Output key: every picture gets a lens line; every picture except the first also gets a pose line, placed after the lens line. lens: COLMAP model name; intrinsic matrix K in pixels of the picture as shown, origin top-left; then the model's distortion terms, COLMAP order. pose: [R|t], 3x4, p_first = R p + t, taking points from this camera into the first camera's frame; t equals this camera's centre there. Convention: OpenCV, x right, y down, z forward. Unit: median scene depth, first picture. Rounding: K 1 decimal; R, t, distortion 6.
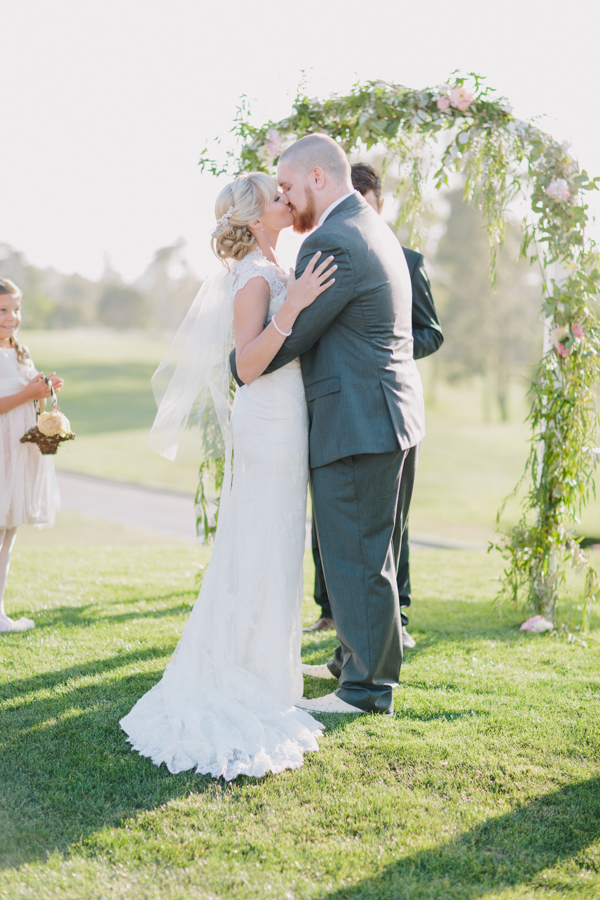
lens RADIAL K [[2245.7, 0, 297.7], [0, 2245.7, 449.8], [0, 0, 1]] dist [-0.093009, 0.000000]
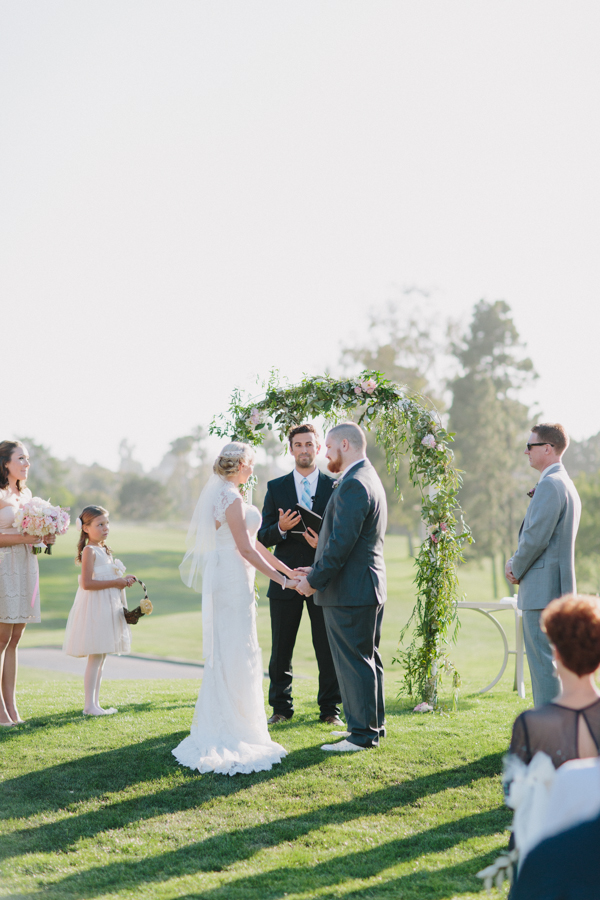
lens RADIAL K [[2245.7, 0, 300.8], [0, 2245.7, 451.2], [0, 0, 1]] dist [-0.093009, 0.000000]
pose [[0.999701, -0.023621, -0.006268, 0.032433], [0.023031, 0.996392, -0.081688, 0.023449], [0.008175, 0.081520, 0.996638, -0.635697]]
